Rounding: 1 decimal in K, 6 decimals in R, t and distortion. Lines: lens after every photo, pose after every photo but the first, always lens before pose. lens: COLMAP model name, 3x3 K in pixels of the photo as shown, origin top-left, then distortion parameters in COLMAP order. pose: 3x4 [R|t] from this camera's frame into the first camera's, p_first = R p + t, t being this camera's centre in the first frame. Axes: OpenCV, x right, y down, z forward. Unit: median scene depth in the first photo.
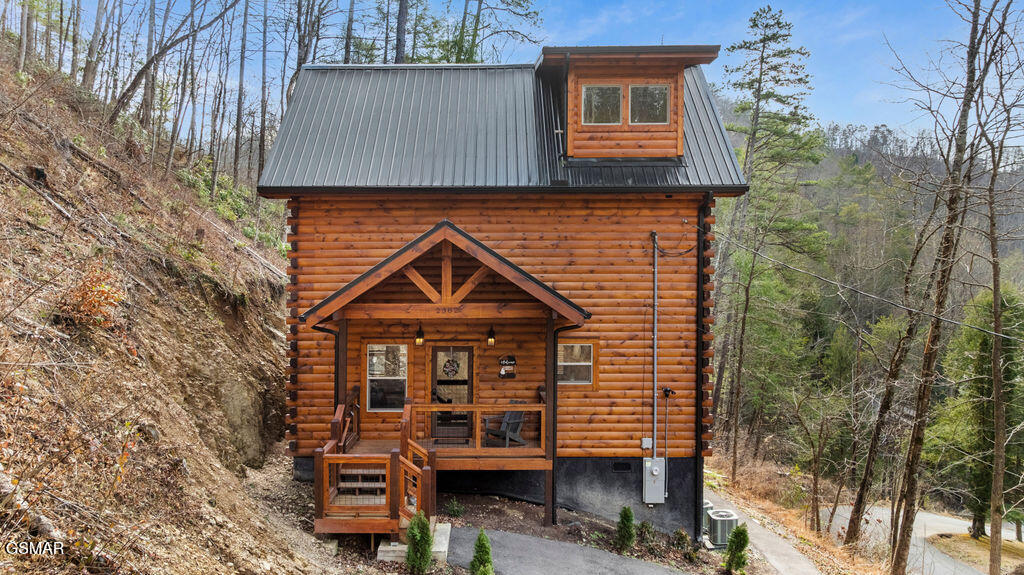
lens RADIAL K [[750.8, 0, 511.7], [0, 750.8, 278.3], [0, 0, 1]] dist [-0.003726, -0.000919]
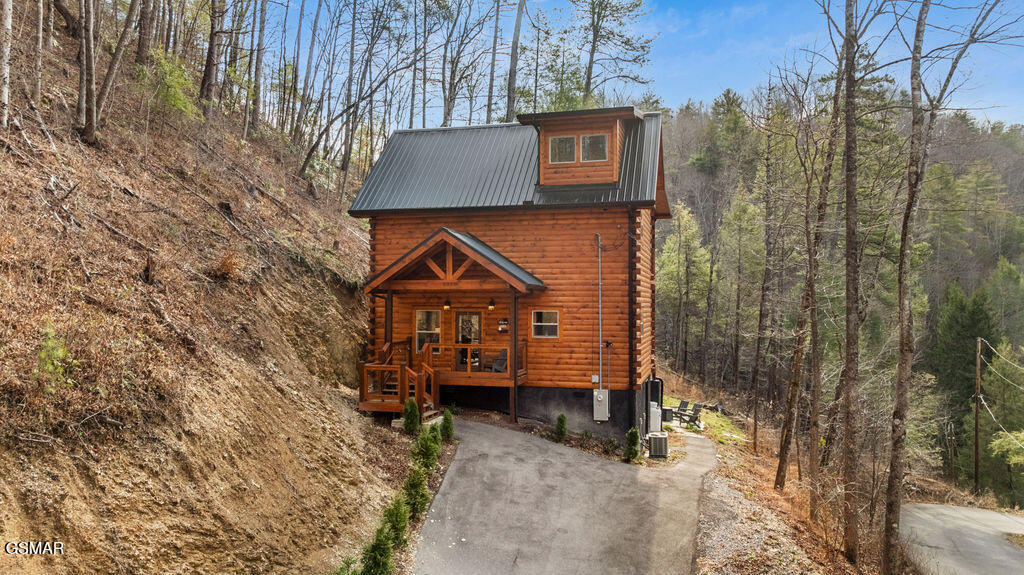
lens RADIAL K [[680.3, 0, 512.0], [0, 680.3, 287.5], [0, 0, 1]] dist [0.004378, 0.002940]
pose [[0.971788, -0.000291, -0.235855, 0.336721], [-0.002417, 0.999934, -0.011193, 0.057028], [0.235843, 0.011448, 0.971724, -0.328502]]
